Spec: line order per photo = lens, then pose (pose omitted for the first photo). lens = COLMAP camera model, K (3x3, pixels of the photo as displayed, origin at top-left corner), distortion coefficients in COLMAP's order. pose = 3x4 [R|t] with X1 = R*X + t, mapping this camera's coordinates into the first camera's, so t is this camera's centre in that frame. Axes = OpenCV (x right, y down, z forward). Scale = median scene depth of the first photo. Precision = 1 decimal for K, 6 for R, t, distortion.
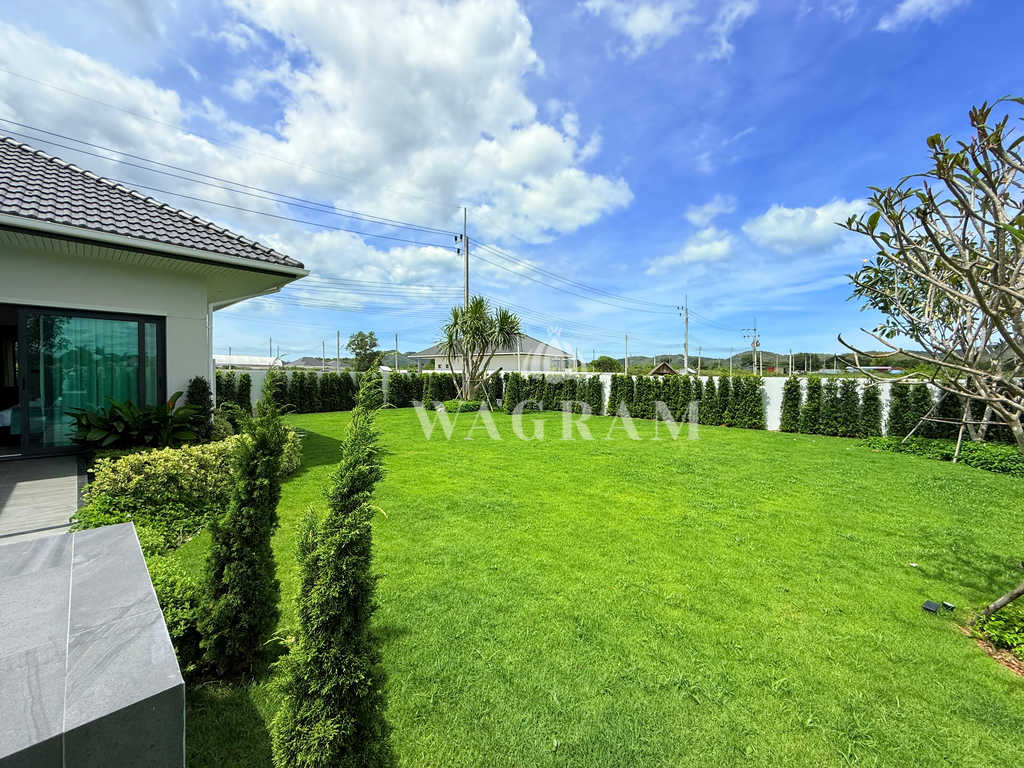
lens RADIAL K [[408.4, 0, 509.0], [0, 408.4, 391.8], [0, 0, 1]] dist [-0.002333, 0.000578]
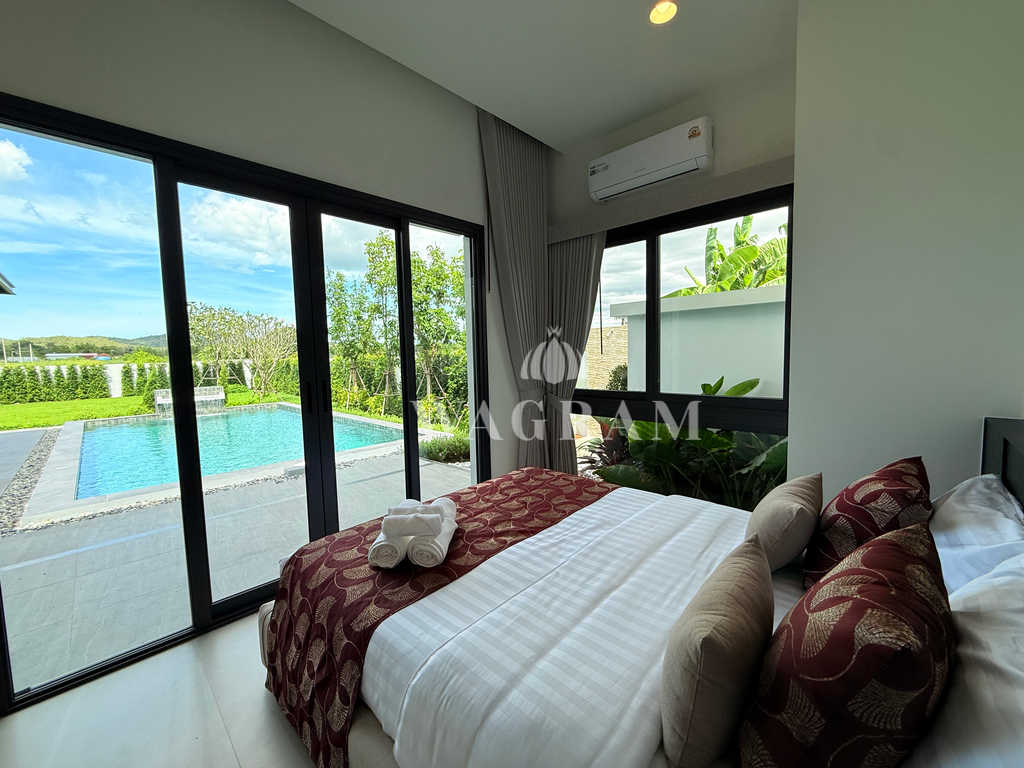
lens RADIAL K [[408.4, 0, 508.1], [0, 408.4, 384.1], [0, 0, 1]] dist [-0.002333, 0.000578]
pose [[0.020983, -0.087604, 0.995934, -1.129390], [0.072178, 0.993687, 0.085886, 0.020005], [-0.997171, 0.070082, 0.027174, -0.711475]]
